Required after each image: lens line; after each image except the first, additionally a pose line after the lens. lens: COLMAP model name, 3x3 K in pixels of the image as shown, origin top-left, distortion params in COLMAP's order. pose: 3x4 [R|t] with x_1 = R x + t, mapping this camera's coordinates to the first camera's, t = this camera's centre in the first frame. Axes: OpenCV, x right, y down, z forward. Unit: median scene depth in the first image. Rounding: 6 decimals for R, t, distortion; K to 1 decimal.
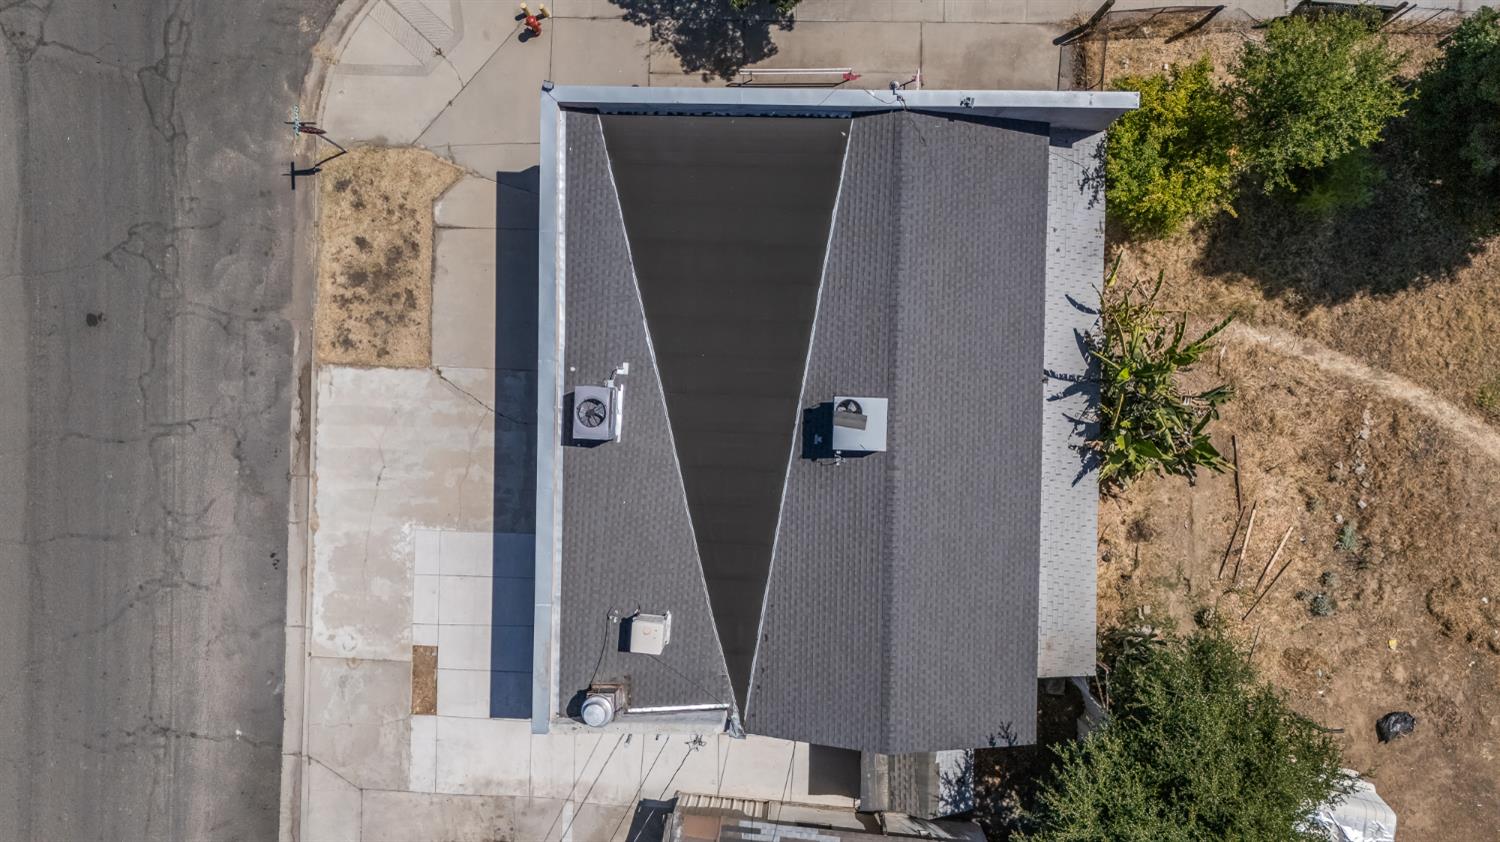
lens RADIAL K [[1118.8, 0, 745.8], [0, 1118.8, 422.4], [0, 0, 1]] dist [0.065987, -0.057475]
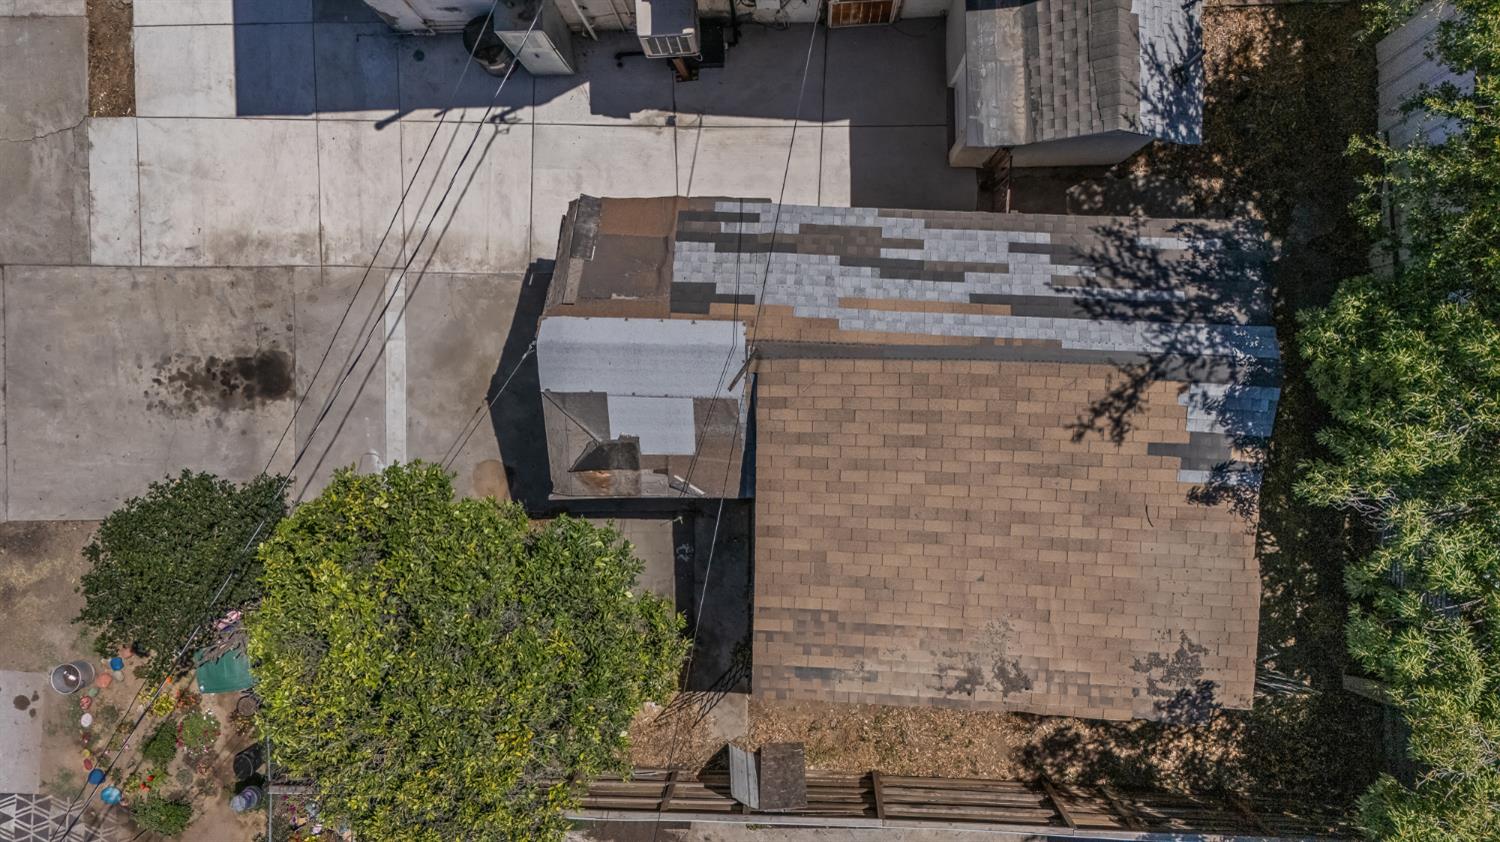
lens RADIAL K [[1118.8, 0, 751.6], [0, 1118.8, 418.1], [0, 0, 1]] dist [0.065987, -0.057475]
pose [[0.999438, -0.033500, -0.000729, 0.006802], [0.033499, 0.999438, -0.001356, 0.409905], [0.000774, 0.001331, 0.999999, 0.473930]]
